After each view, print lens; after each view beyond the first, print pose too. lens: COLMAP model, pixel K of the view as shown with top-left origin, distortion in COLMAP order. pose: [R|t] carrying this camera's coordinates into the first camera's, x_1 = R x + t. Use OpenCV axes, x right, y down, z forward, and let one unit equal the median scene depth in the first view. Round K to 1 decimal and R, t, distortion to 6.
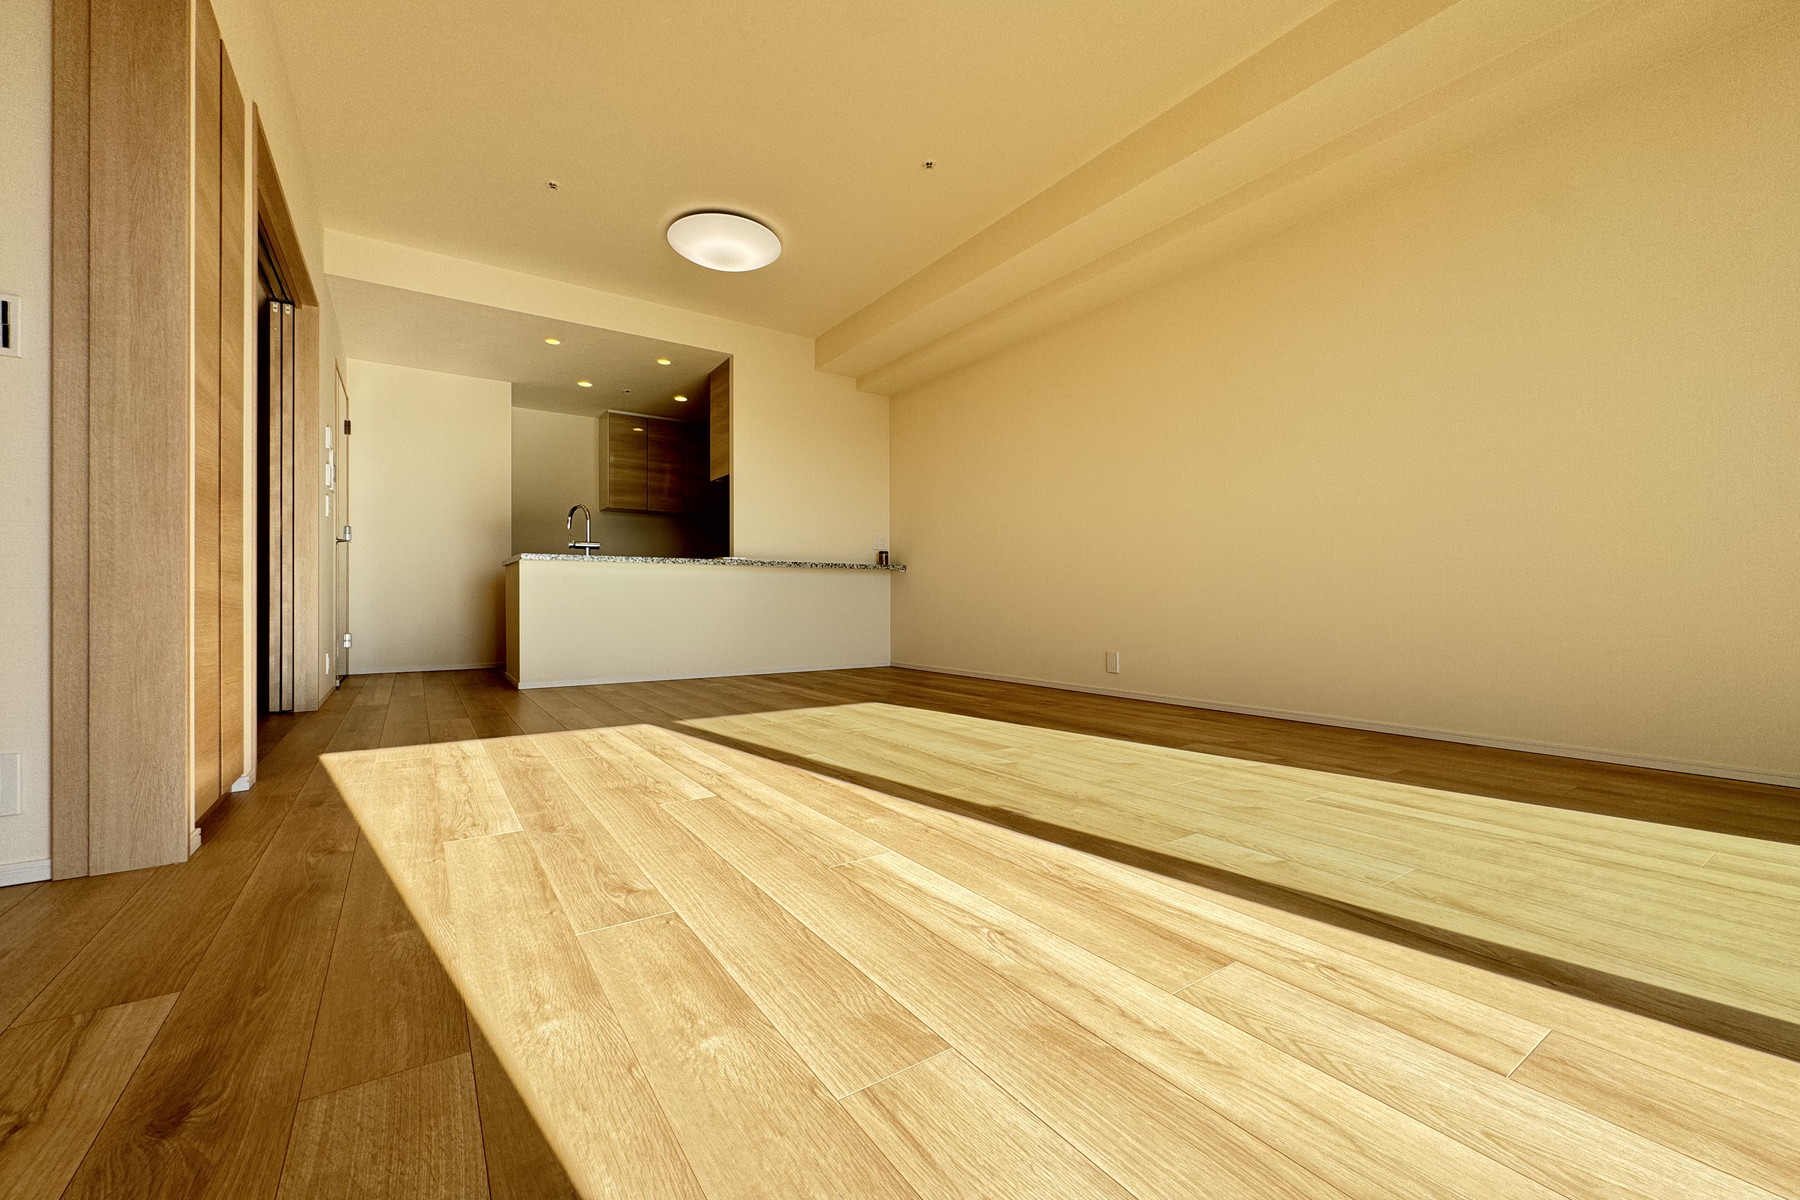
lens RADIAL K [[716.4, 0, 902.7], [0, 716.4, 599.4], [0, 0, 1]] dist [0.000236, 0.000023]
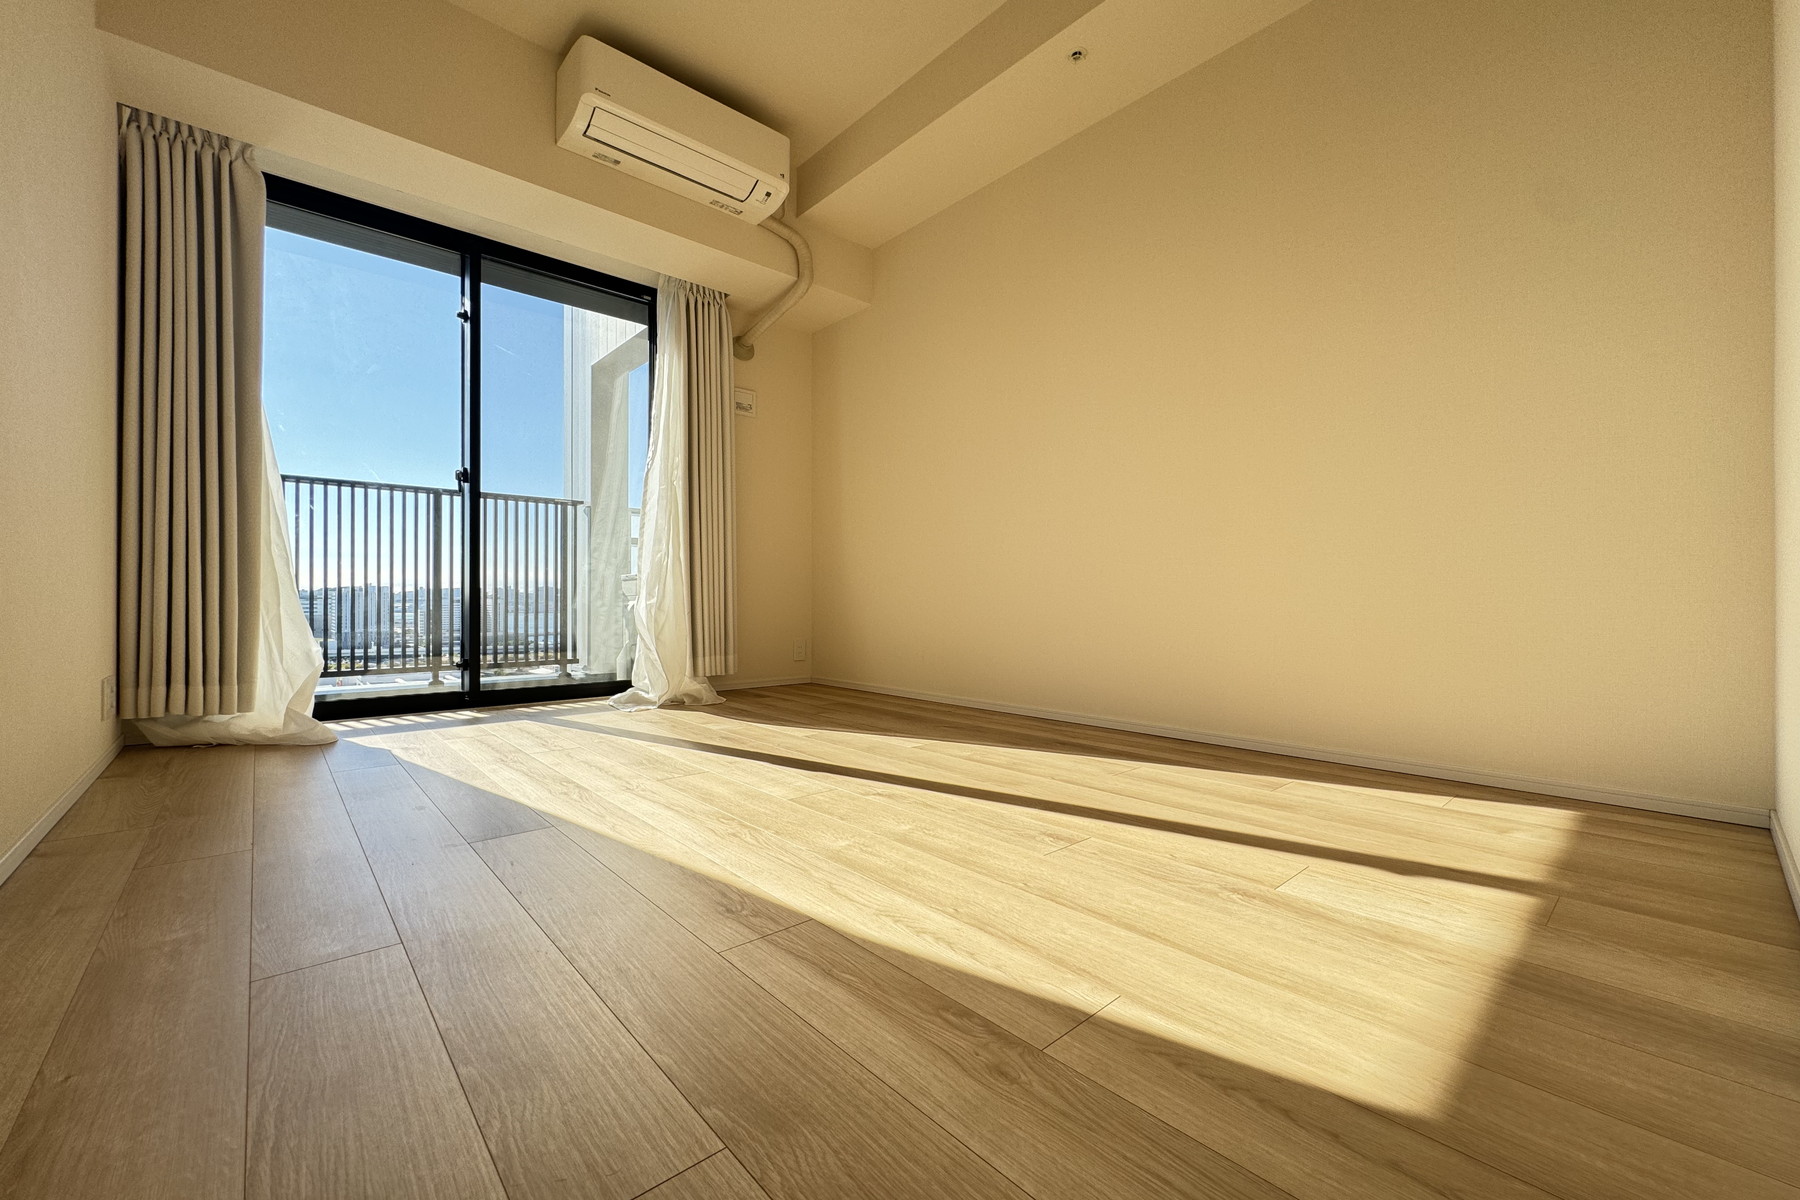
lens RADIAL K [[716.4, 0, 896.5], [0, 716.4, 601.0], [0, 0, 1]] dist [0.000236, 0.000023]
pose [[-0.989983, 0.000141, -0.141188, -0.047606], [0.000518, 0.999996, -0.002633, 0.029980], [0.141187, -0.002680, -0.989979, 1.715152]]
